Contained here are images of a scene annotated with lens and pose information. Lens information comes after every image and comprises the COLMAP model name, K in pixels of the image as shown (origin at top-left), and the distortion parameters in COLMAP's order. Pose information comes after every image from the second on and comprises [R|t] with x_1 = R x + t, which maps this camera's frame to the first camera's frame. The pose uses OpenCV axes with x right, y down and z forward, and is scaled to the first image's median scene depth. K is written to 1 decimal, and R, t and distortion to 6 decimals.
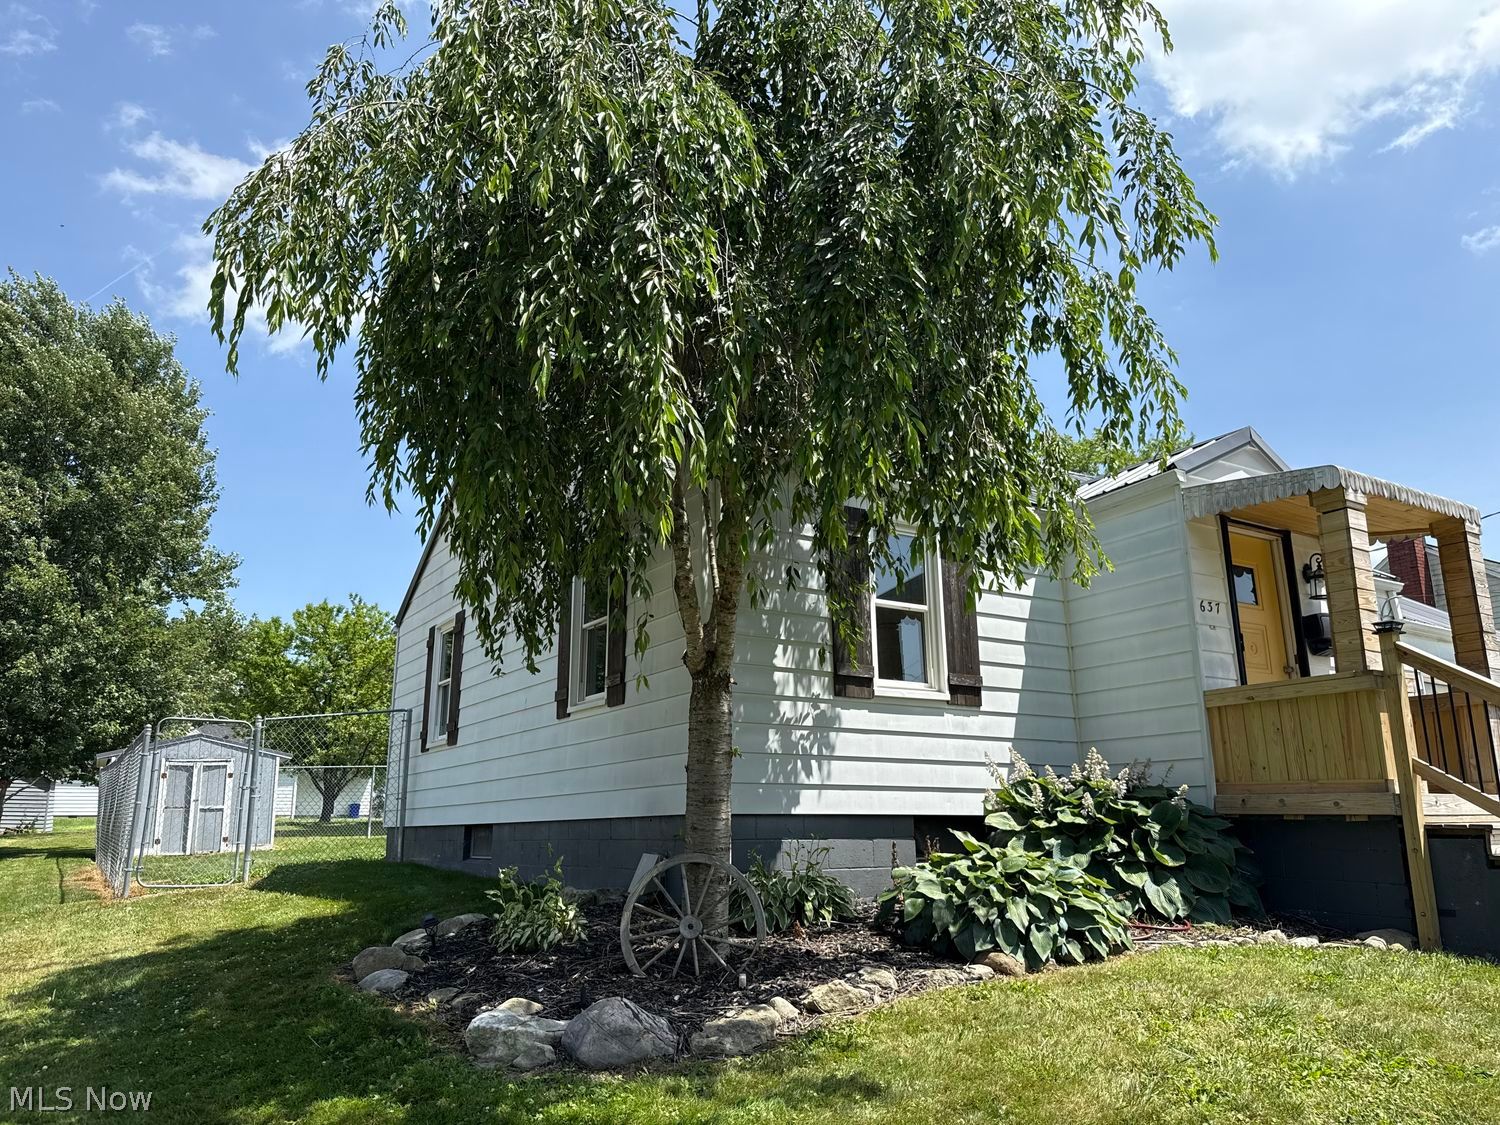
lens RADIAL K [[1061.4, 0, 747.5], [0, 1061.4, 565.8], [0, 0, 1]] dist [0.055014, -0.076384]
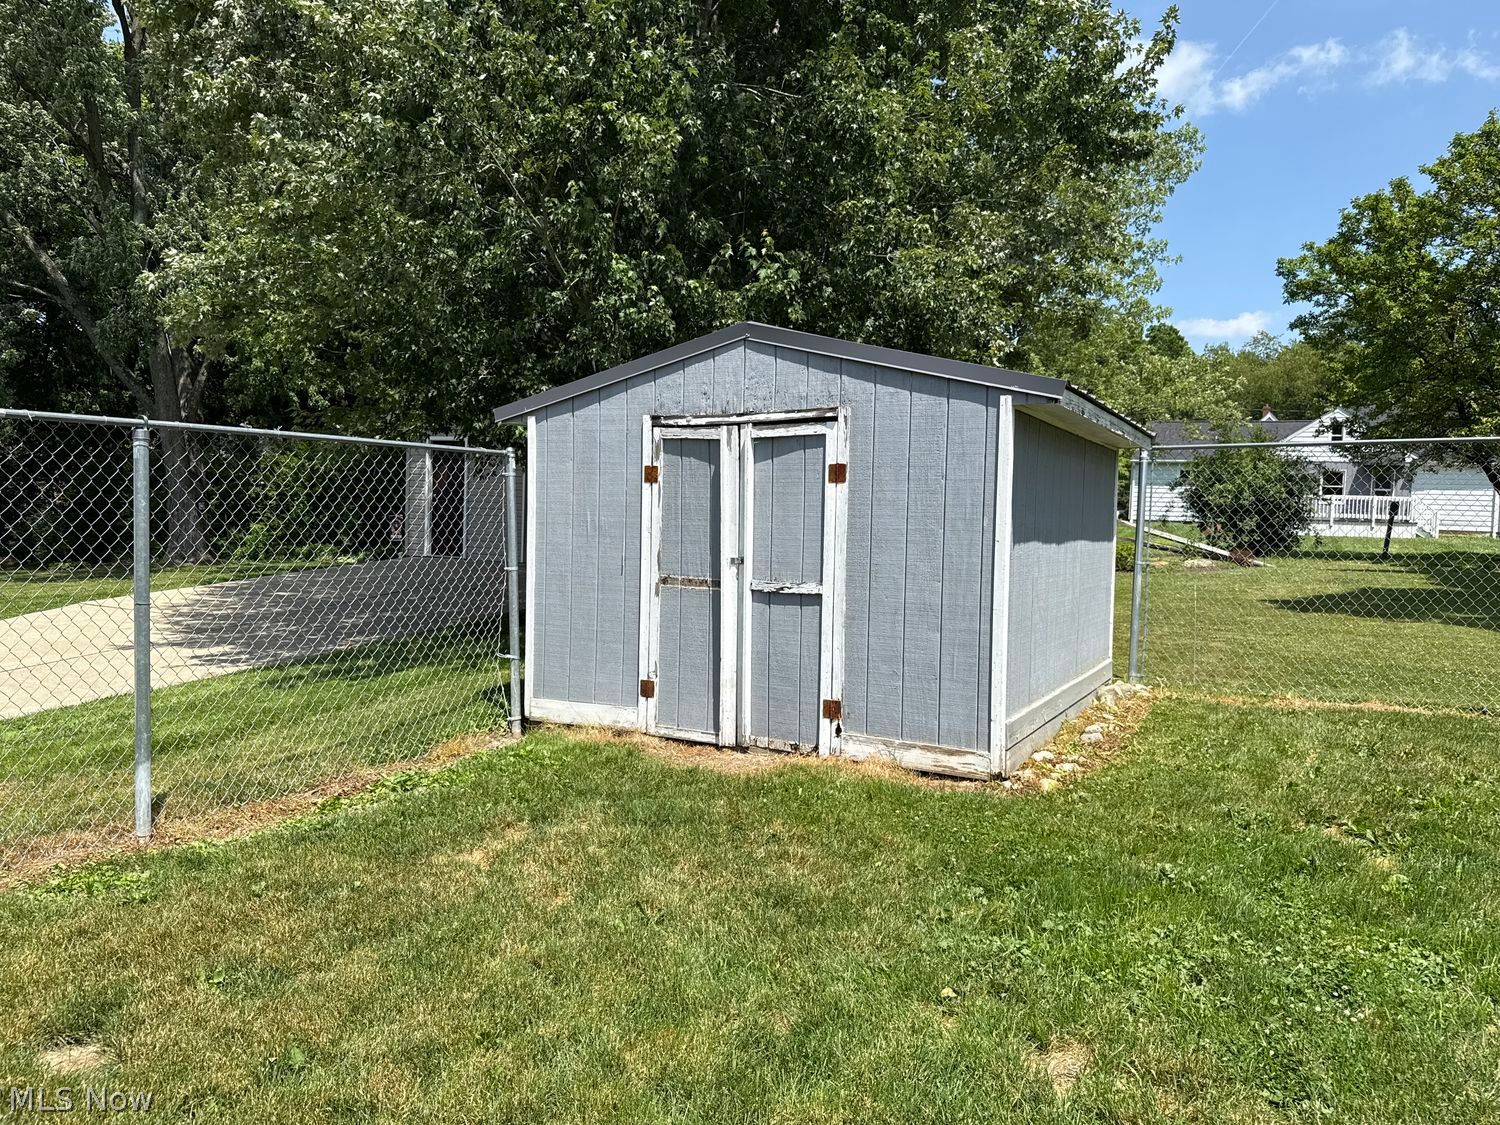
lens RADIAL K [[1061.4, 0, 750.1], [0, 1061.4, 565.1], [0, 0, 1]] dist [0.055014, -0.076384]
pose [[0.508761, 0.065514, -0.858411, -0.272945], [0.172472, 0.969130, 0.176185, 0.170886], [0.843454, -0.237688, 0.481756, 0.865212]]
